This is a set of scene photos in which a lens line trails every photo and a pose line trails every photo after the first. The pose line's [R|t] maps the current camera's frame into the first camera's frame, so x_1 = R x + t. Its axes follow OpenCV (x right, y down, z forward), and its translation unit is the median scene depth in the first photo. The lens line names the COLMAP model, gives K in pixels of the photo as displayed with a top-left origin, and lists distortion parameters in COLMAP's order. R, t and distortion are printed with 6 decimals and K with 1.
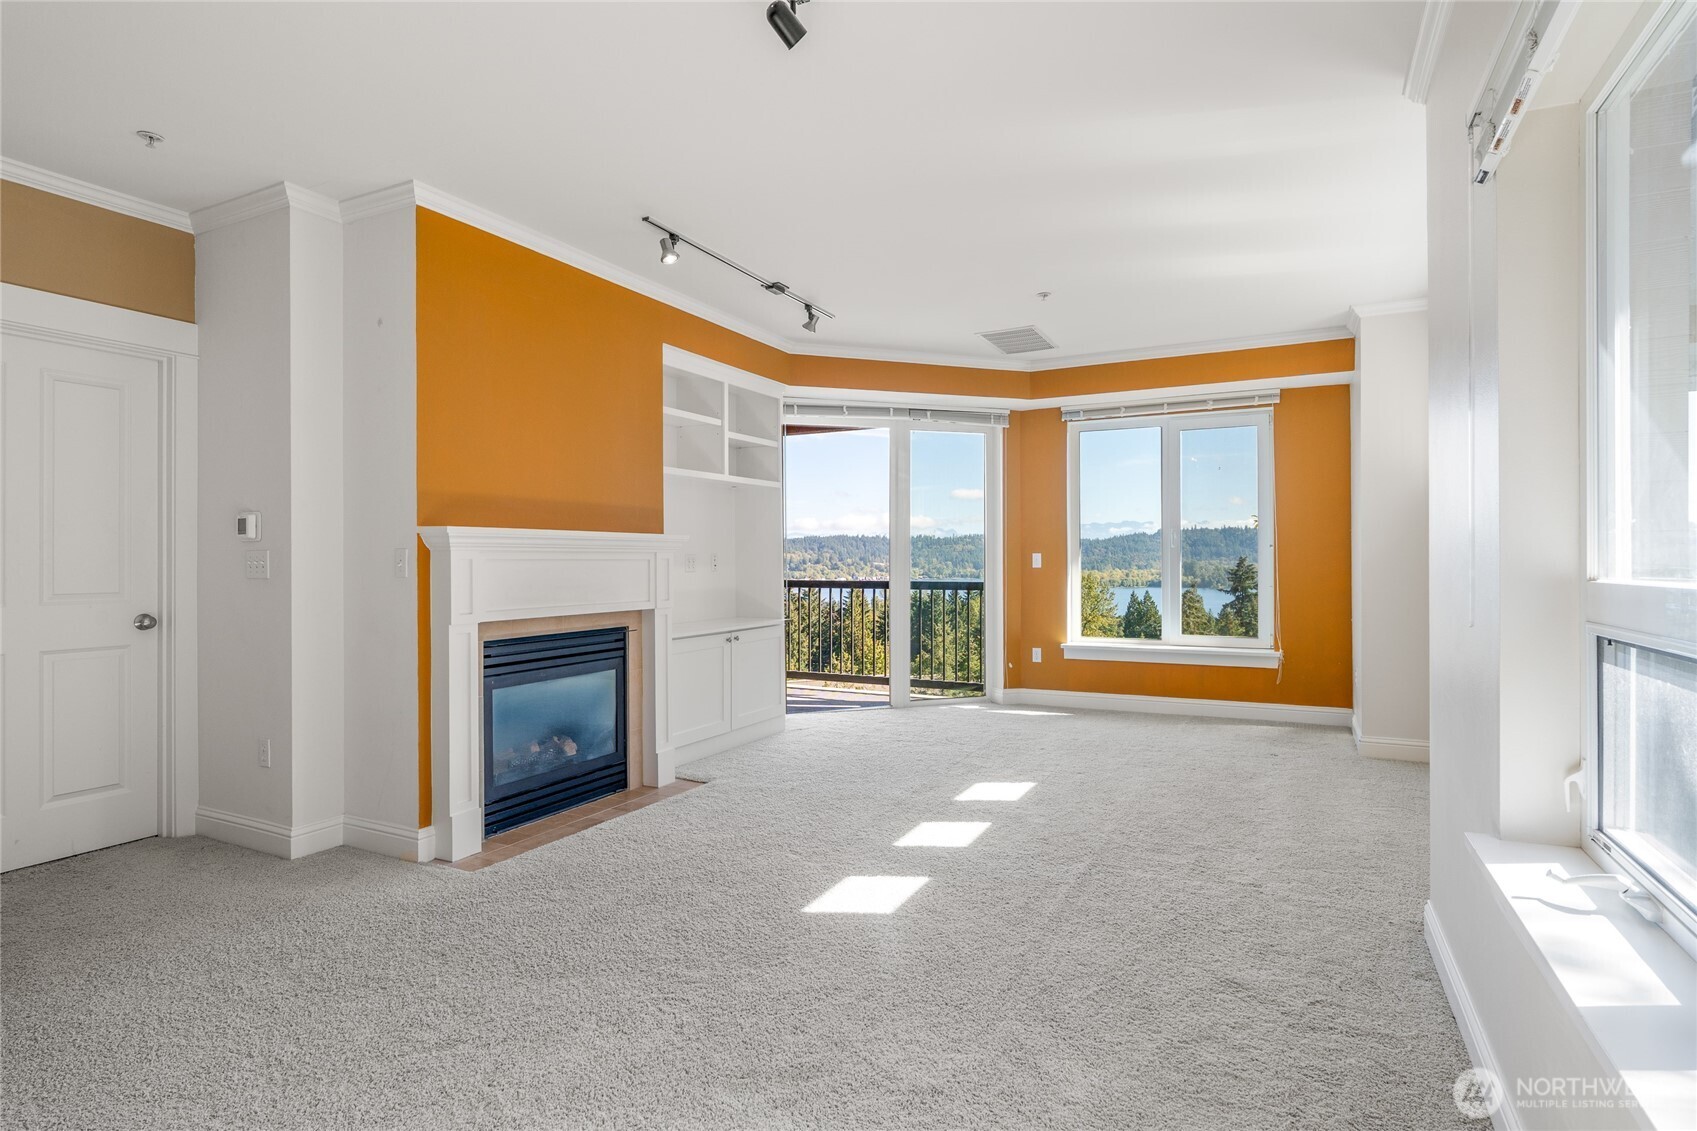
lens RADIAL K [[861.9, 0, 848.5], [0, 861.9, 565.5], [0, 0, 1]] dist [-0.008300, -0.000294]
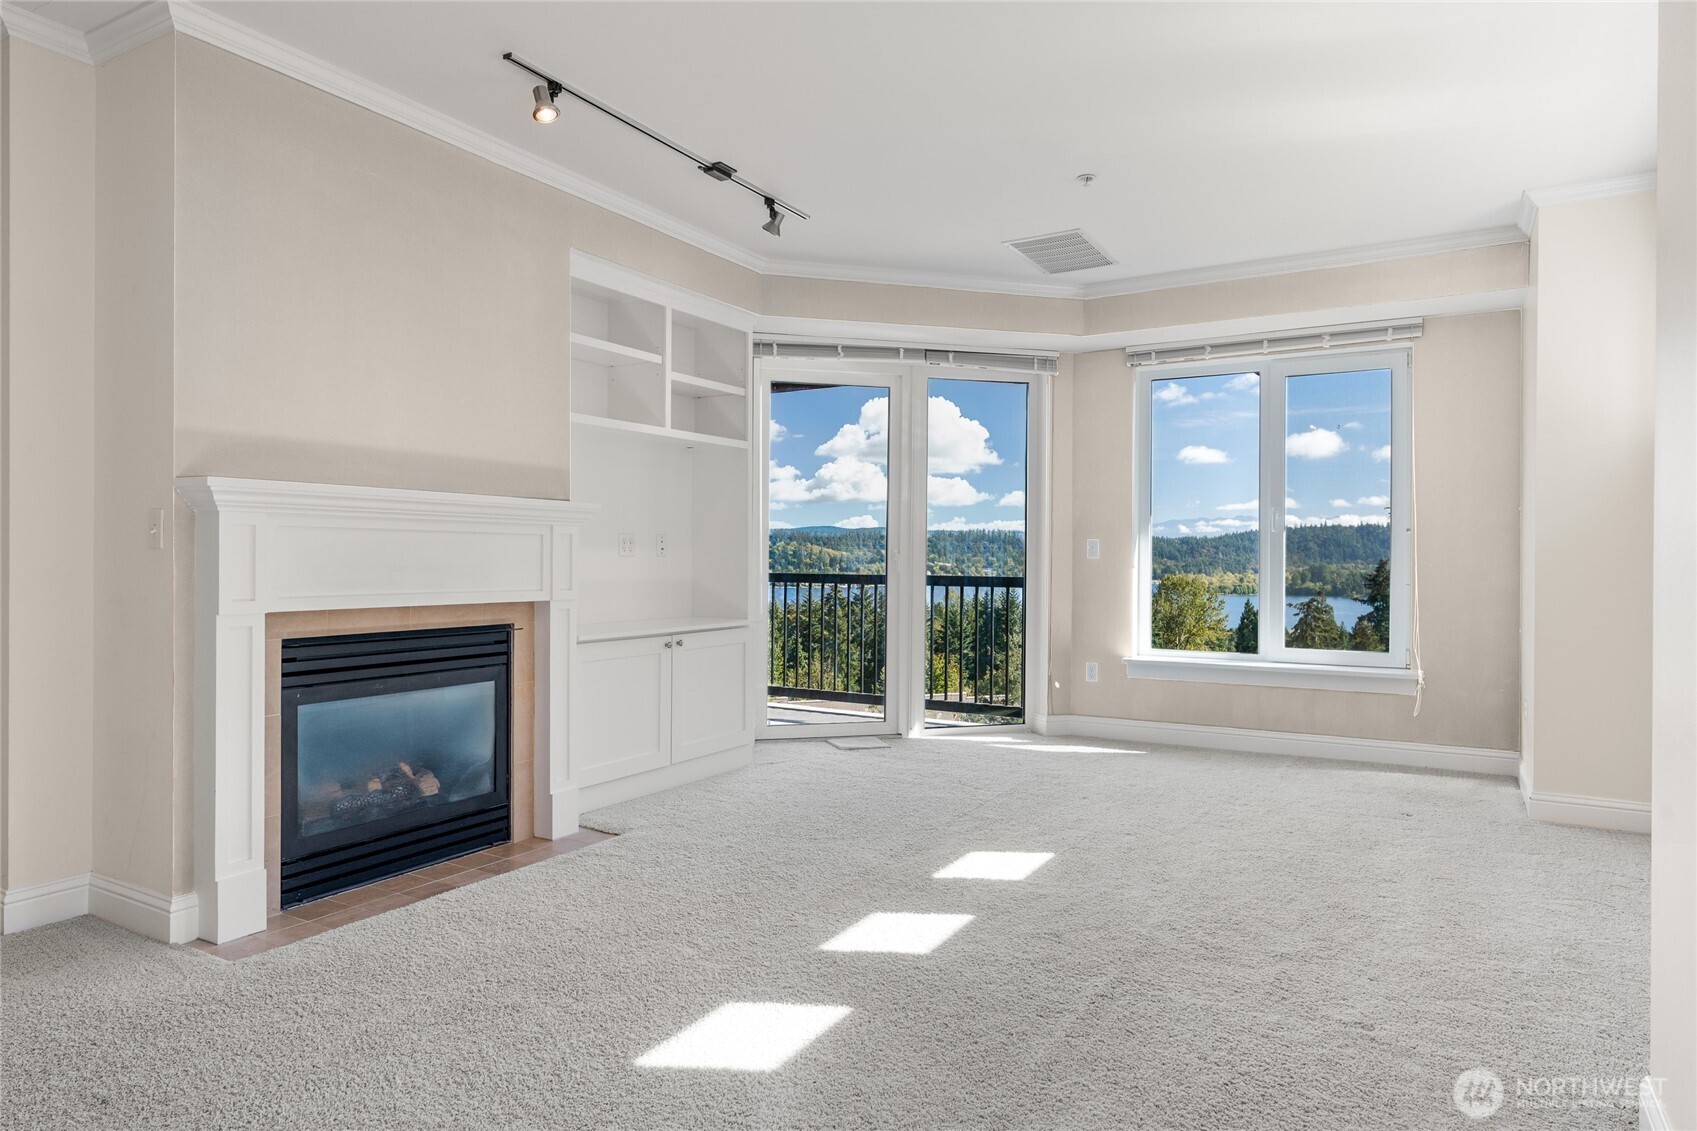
lens RADIAL K [[1002.7, 0, 847.8], [0, 1002.7, 568.3], [0, 0, 1]] dist [-0.001099, -0.000816]
pose [[0.998089, 0.009487, -0.061068, 0.086894], [-0.009315, 0.999952, 0.003094, 0.017205], [0.061094, -0.002520, 0.998129, 0.149873]]
